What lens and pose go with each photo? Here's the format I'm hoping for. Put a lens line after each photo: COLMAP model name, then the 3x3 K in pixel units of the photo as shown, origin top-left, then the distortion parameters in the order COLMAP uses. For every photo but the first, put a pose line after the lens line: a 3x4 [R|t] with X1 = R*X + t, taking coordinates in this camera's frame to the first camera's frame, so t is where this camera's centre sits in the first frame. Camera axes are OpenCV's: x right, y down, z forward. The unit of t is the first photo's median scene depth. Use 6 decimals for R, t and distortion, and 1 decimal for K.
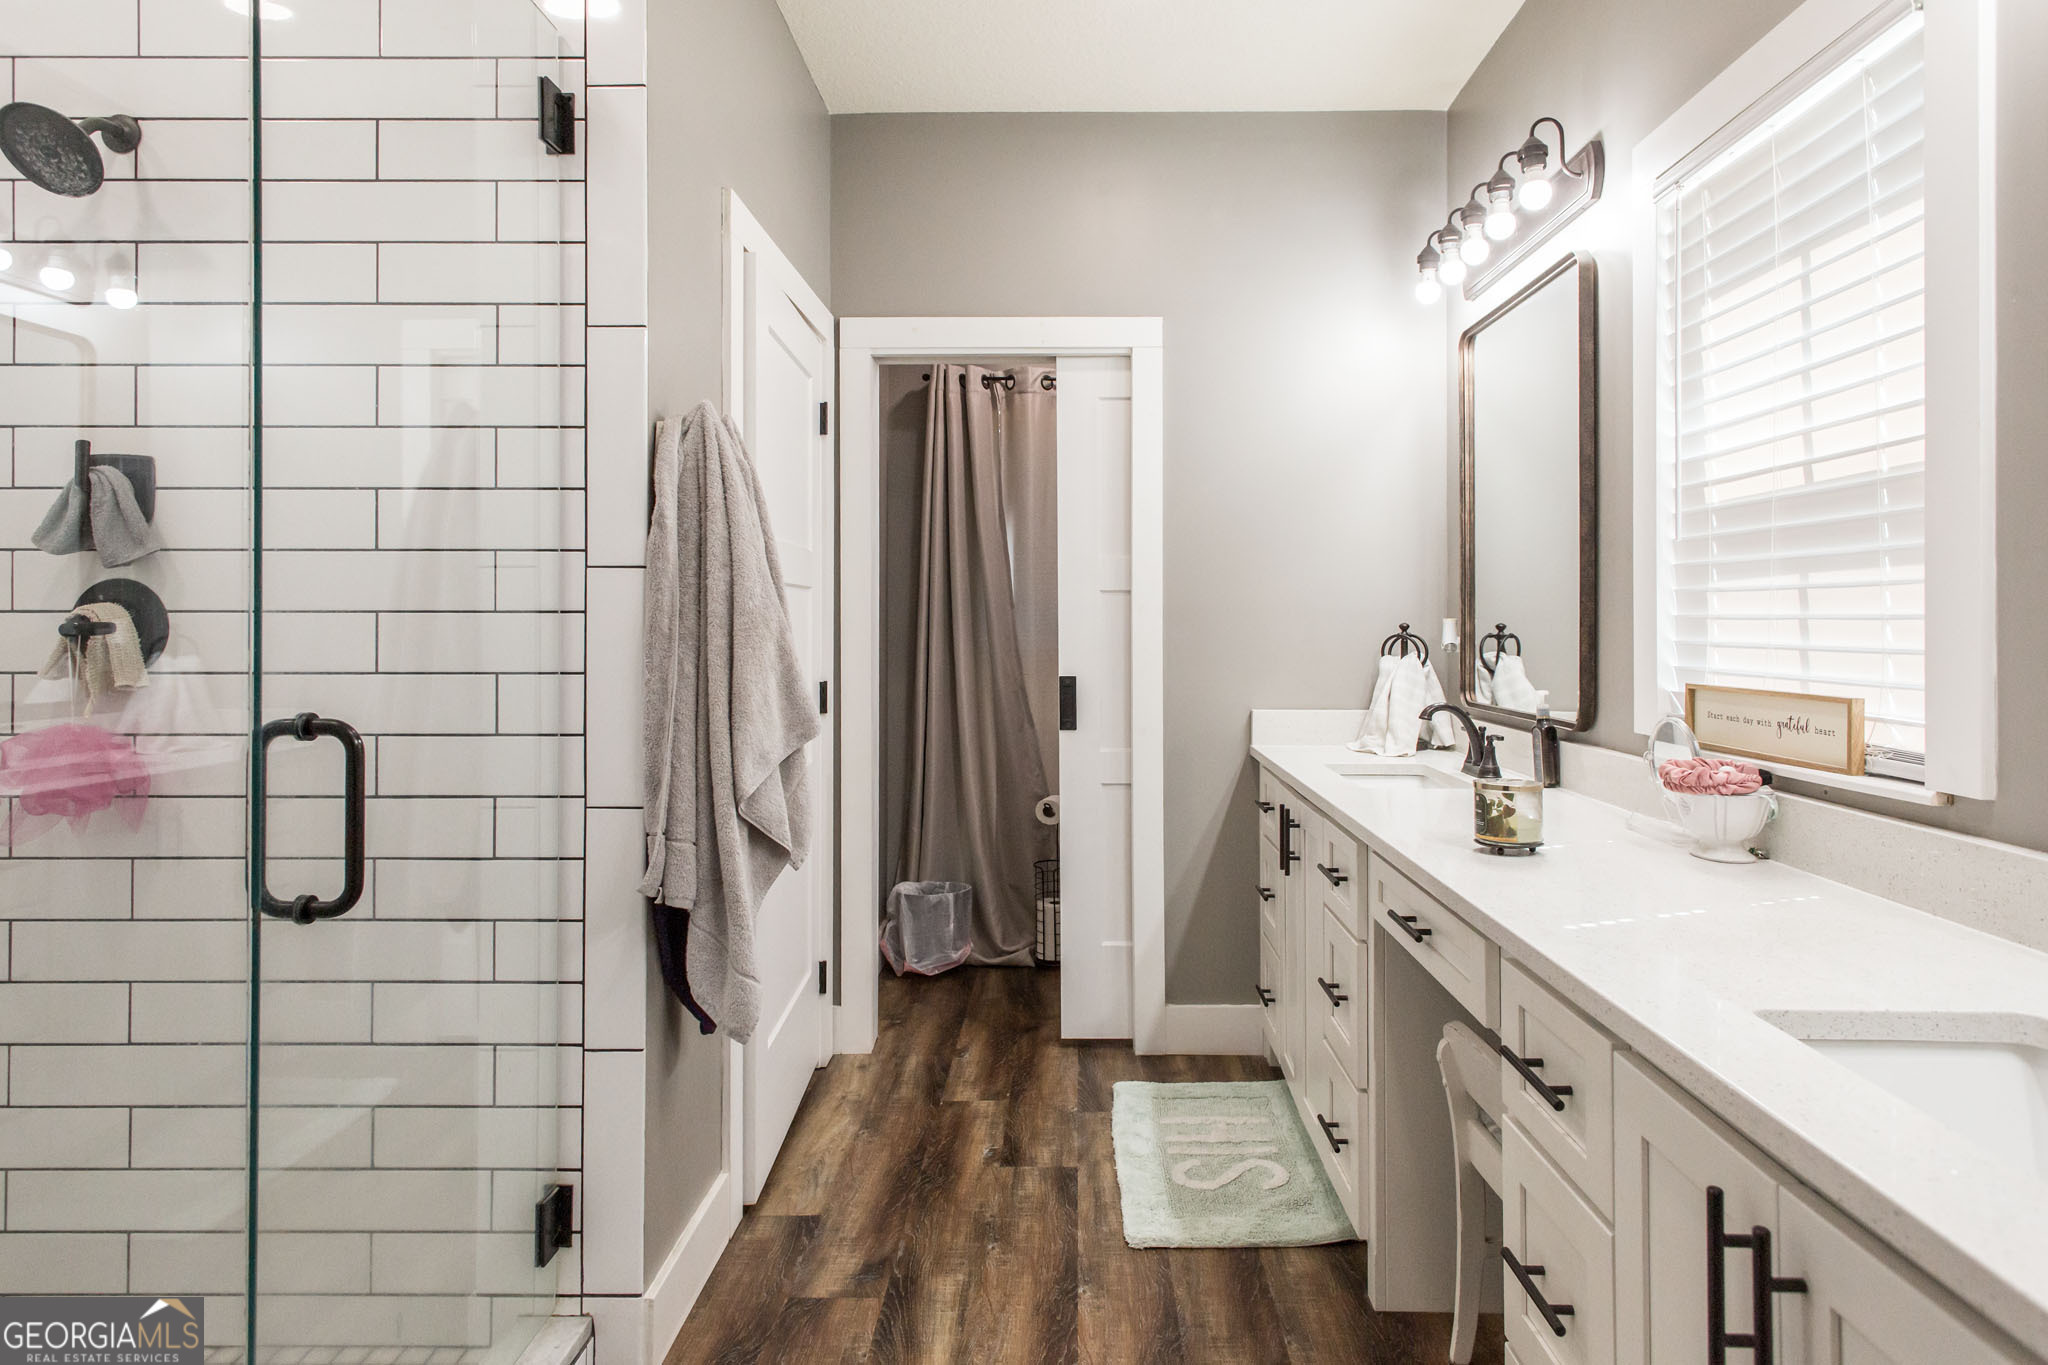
lens RADIAL K [[1186.3, 0, 1070.8], [0, 1186.3, 647.1], [0, 0, 1]] dist [0.027708, -0.005850]
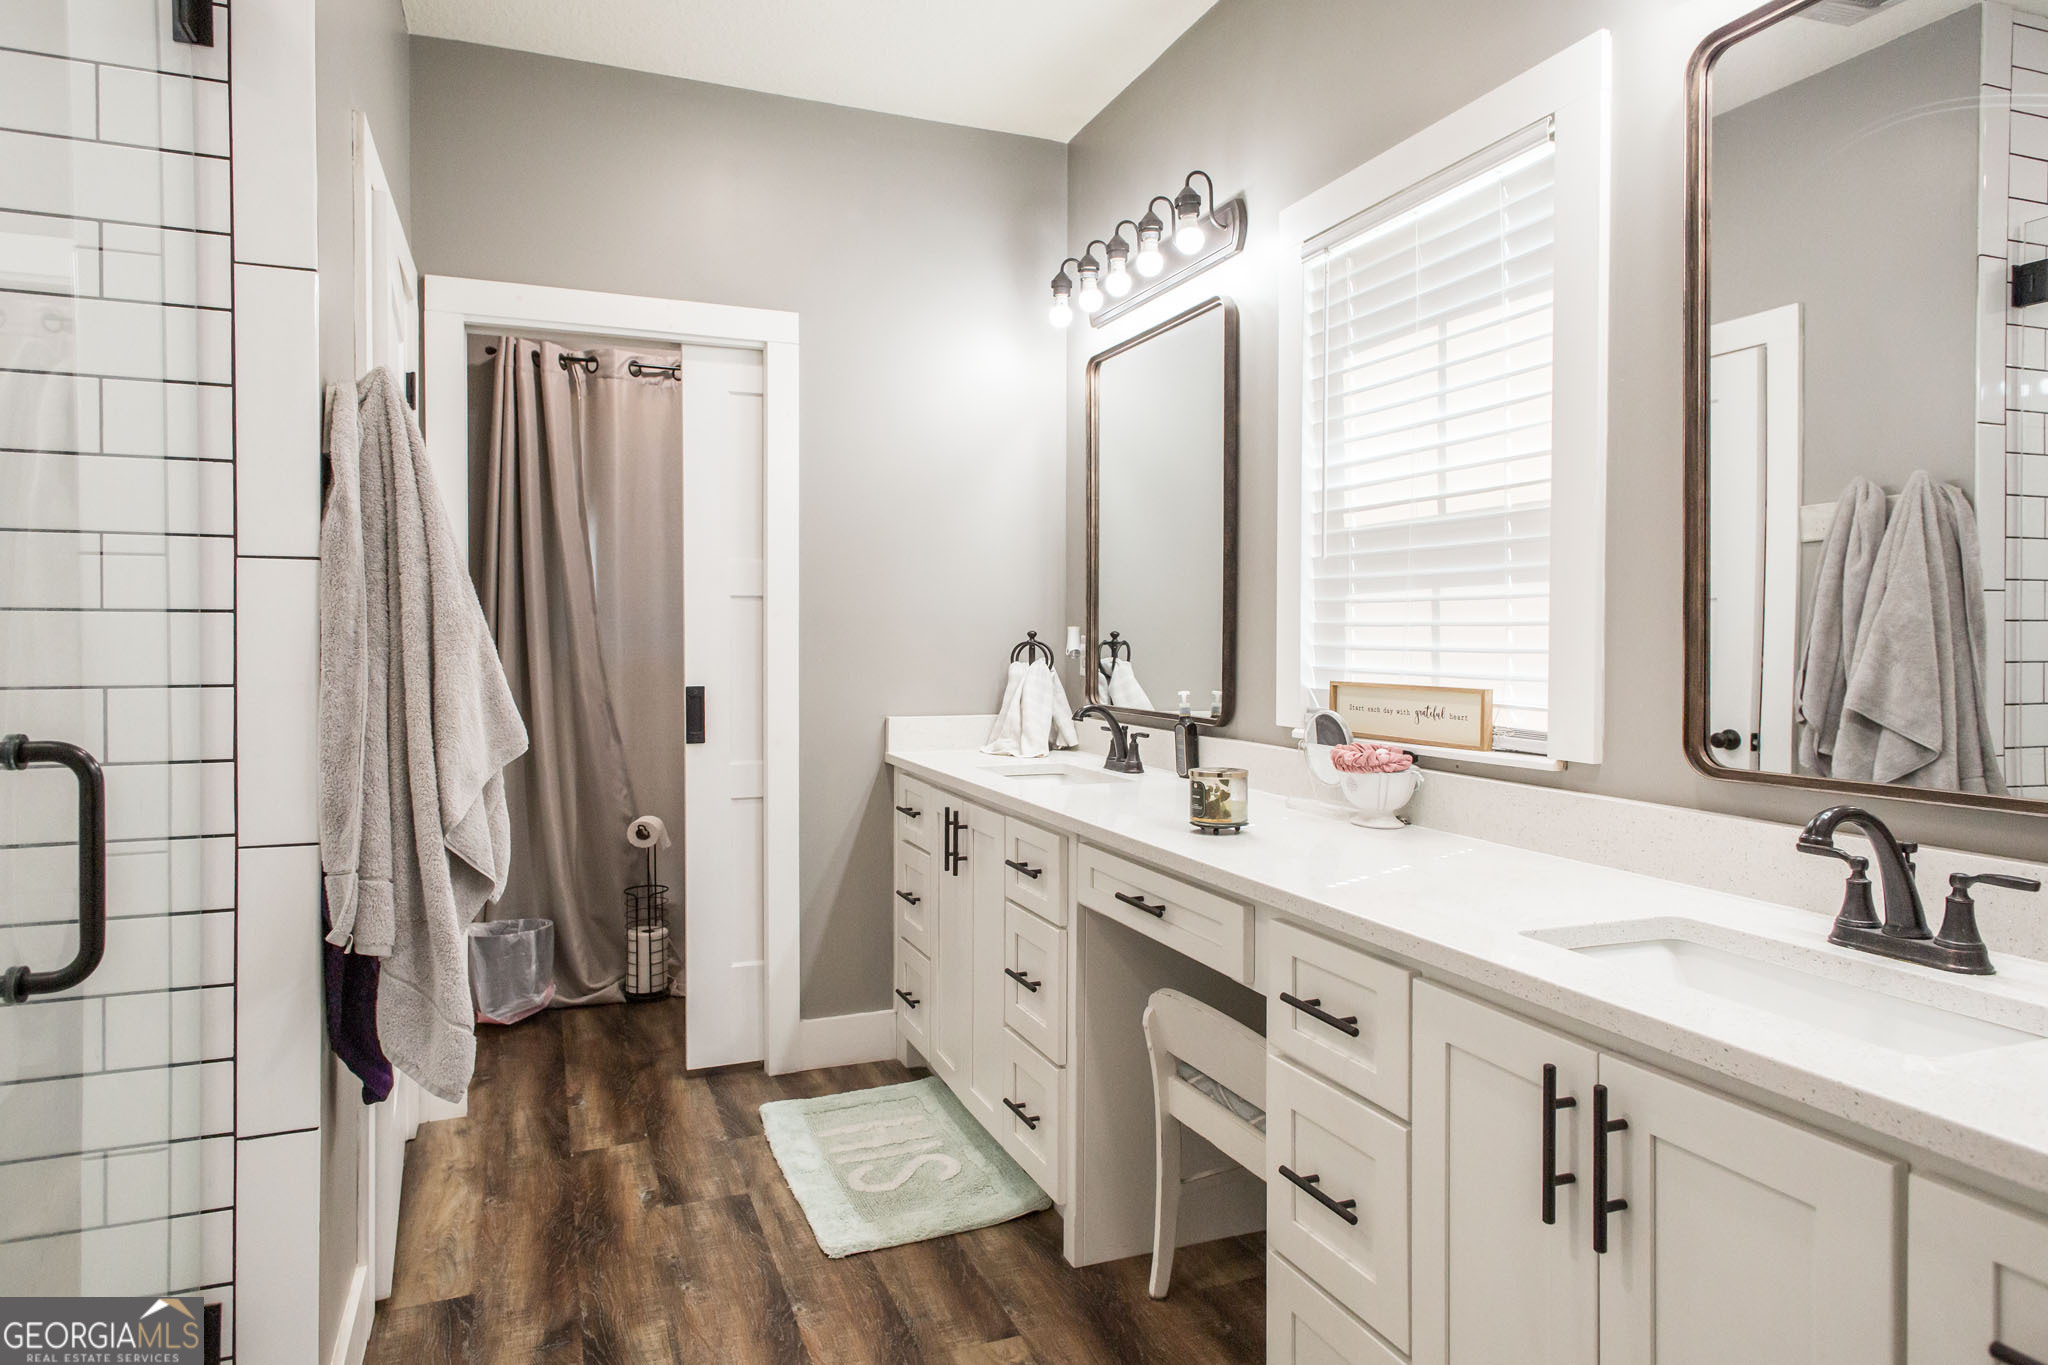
lens RADIAL K [[1186.3, 0, 1114.6], [0, 1186.3, 682.0], [0, 0, 1]] dist [0.027708, -0.005850]
pose [[0.927449, -0.014649, 0.373663, -0.110339], [0.006443, 0.999710, 0.023199, 0.002909], [-0.373895, -0.019109, 0.927274, 0.000825]]
